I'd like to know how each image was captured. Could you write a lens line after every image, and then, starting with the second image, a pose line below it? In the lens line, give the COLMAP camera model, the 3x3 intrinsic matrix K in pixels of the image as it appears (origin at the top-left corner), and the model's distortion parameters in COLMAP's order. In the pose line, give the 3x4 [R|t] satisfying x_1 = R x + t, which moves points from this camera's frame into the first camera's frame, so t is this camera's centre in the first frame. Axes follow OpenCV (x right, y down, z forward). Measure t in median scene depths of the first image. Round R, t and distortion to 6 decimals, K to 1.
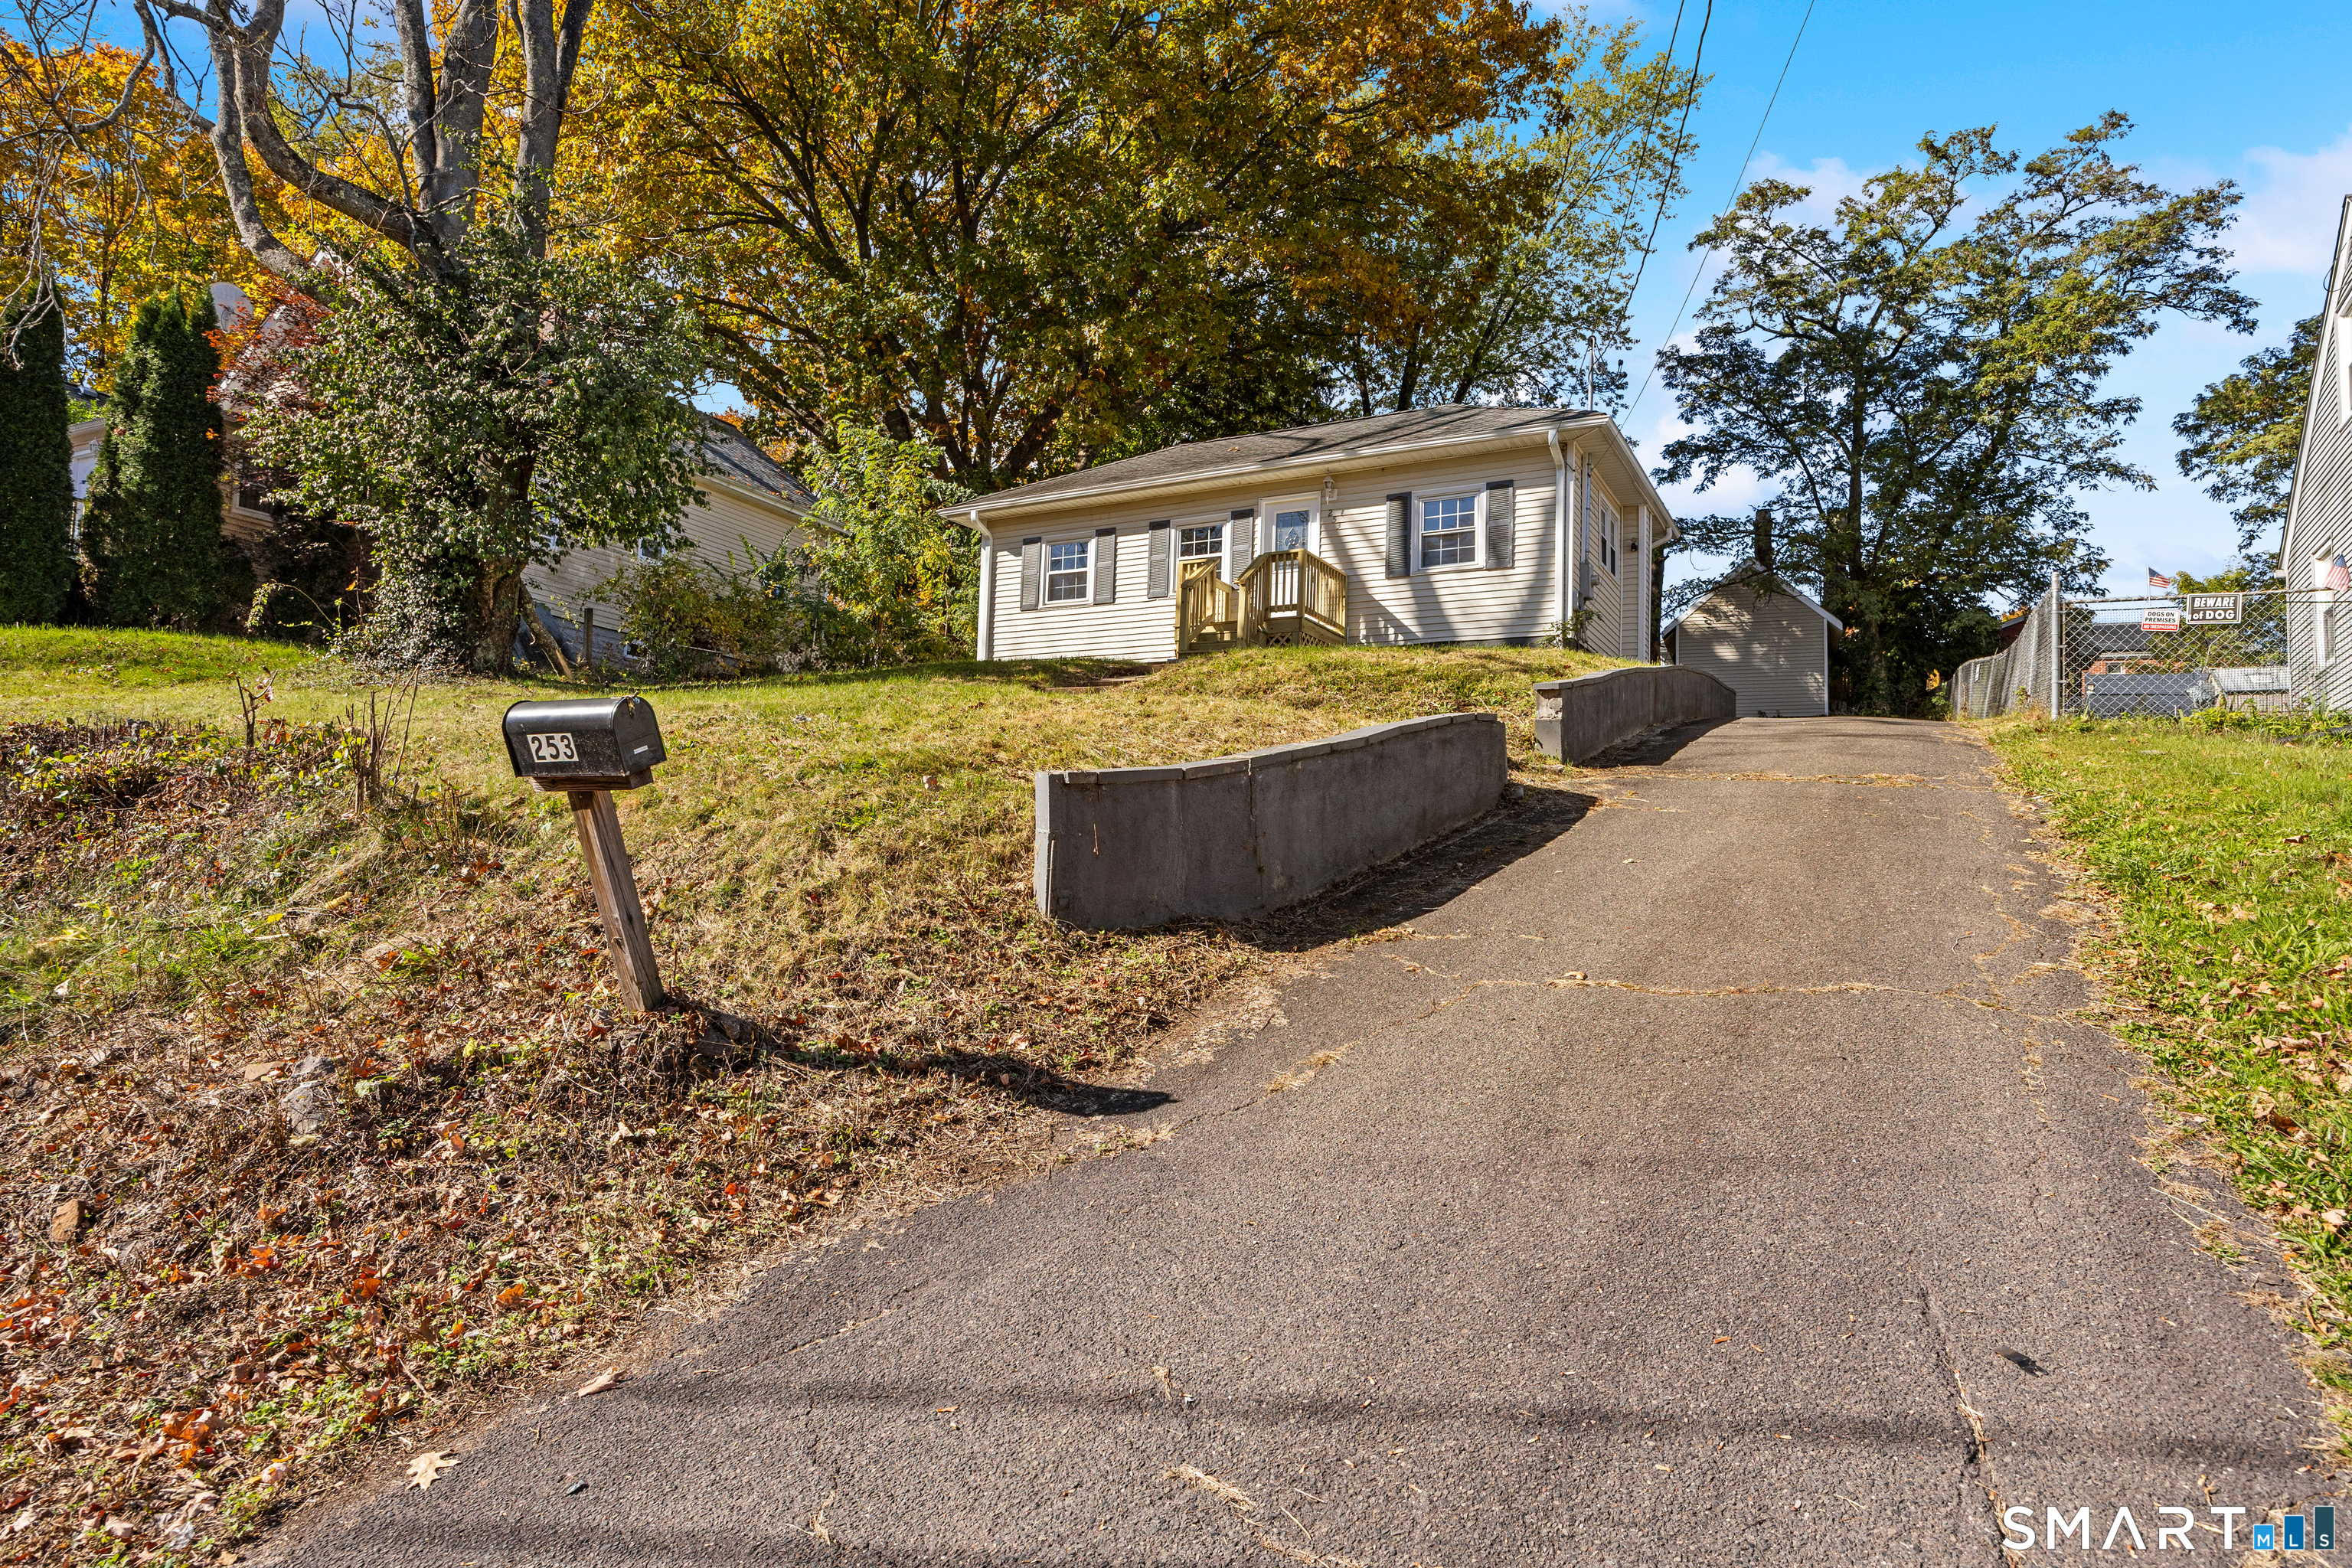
lens RADIAL K [[1248.2, 0, 1176.0], [0, 1248.2, 784.0], [0, 0, 1]] dist [-0.004307, -0.000266]
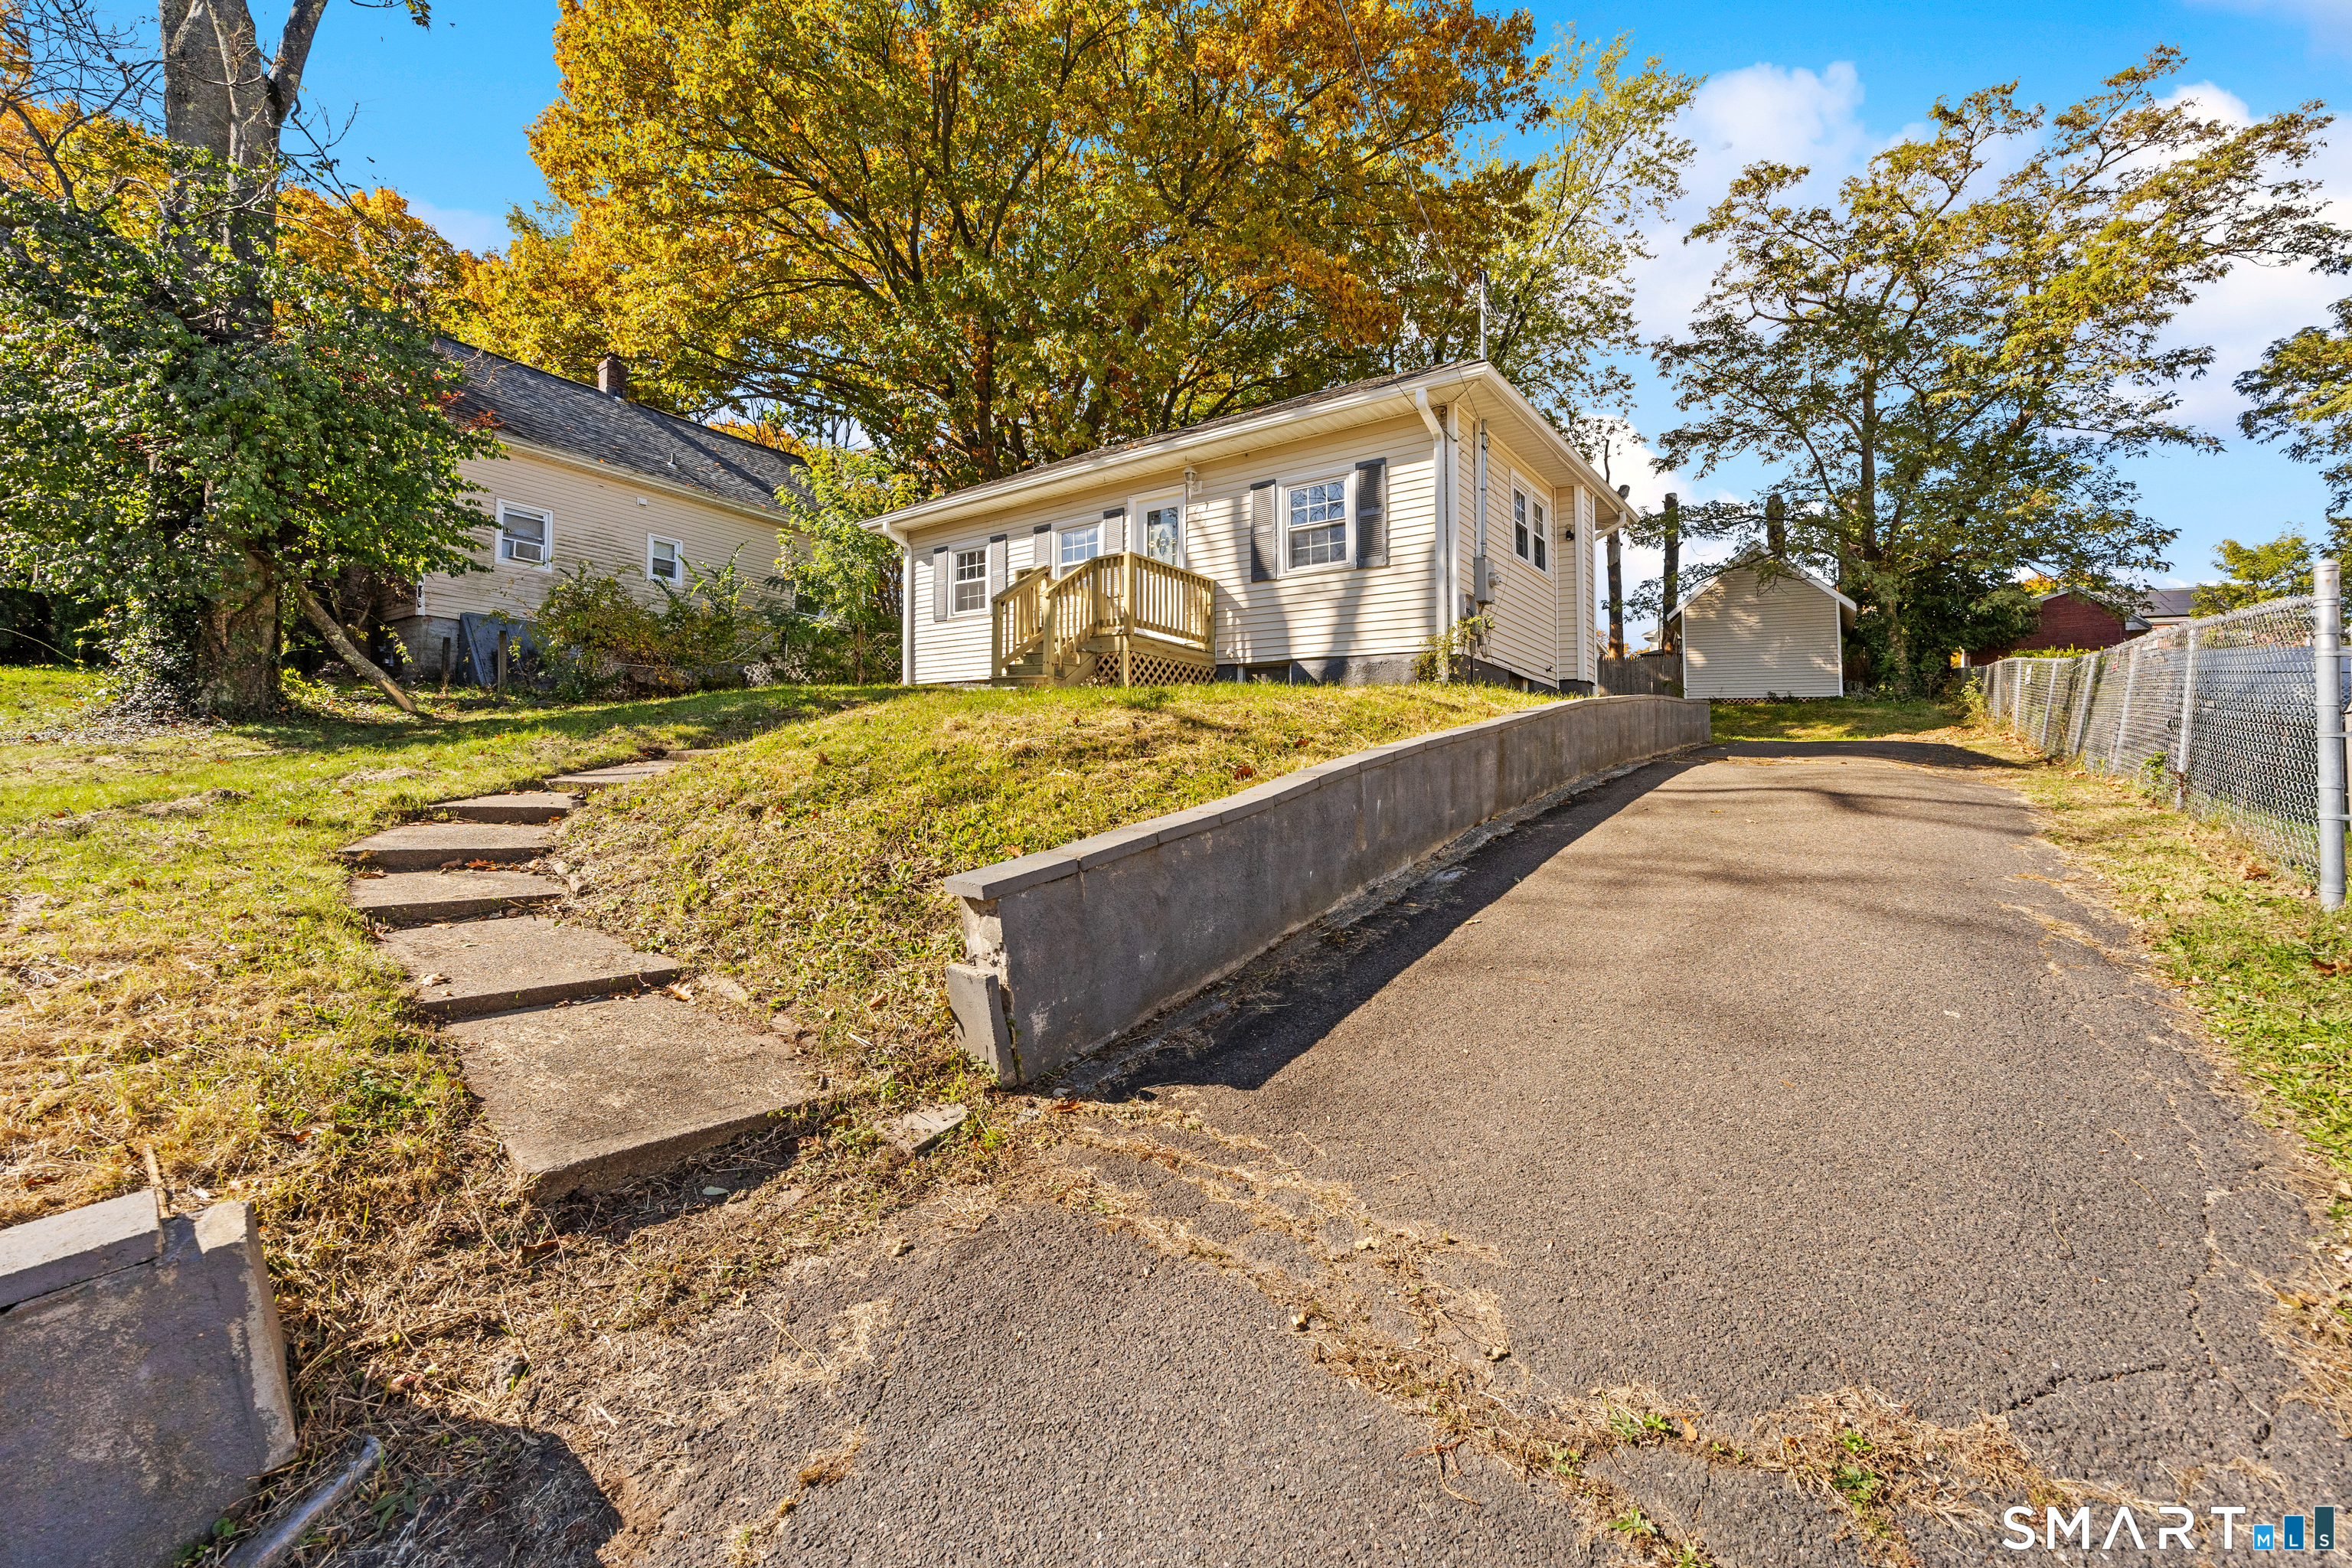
lens RADIAL K [[949.7, 0, 1180.1], [0, 949.7, 706.1], [0, 0, 1]] dist [0.000785, 0.000086]
pose [[0.990759, -0.011125, -0.135180, 0.110743], [0.007717, 0.999640, -0.025704, -0.035206], [0.135417, 0.024423, 0.990488, 0.194513]]
